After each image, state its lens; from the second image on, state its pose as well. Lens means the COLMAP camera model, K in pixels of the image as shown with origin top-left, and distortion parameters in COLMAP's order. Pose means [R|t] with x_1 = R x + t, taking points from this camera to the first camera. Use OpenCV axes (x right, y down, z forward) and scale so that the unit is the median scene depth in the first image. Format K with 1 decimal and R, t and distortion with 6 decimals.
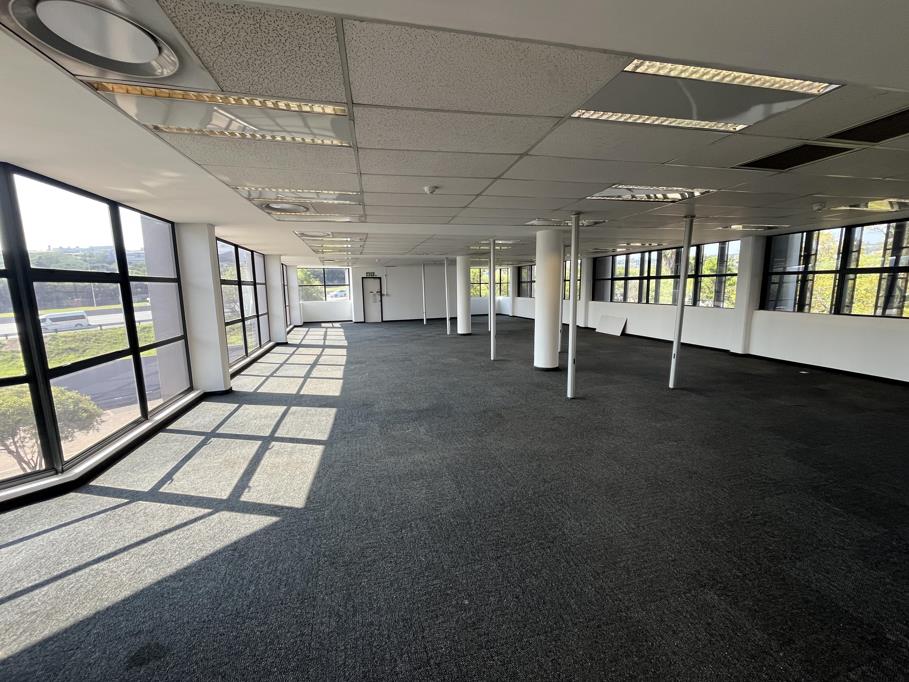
lens RADIAL K [[365.3, 0, 451.4], [0, 365.3, 340.2], [0, 0, 1]] dist [0.000626, 0.000382]
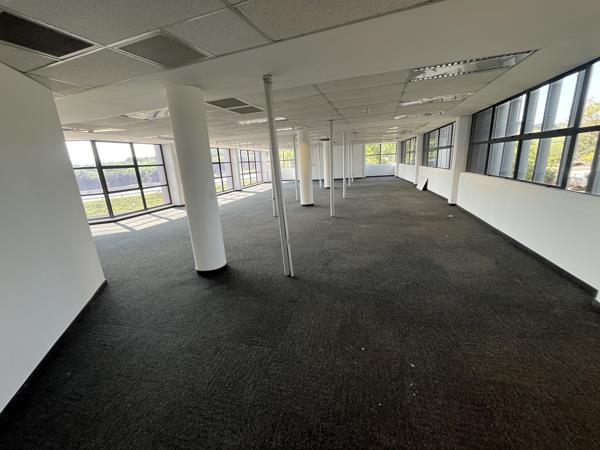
lens RADIAL K [[241.1, 0, 303.4], [0, 241.1, 224.0], [0, 0, 1]] dist [0.000626, 0.000382]
pose [[0.864334, 0.090566, -0.494697, 1.091646], [-0.029428, 0.991074, 0.130024, 0.014431], [0.502057, -0.097826, 0.859284, -0.114428]]
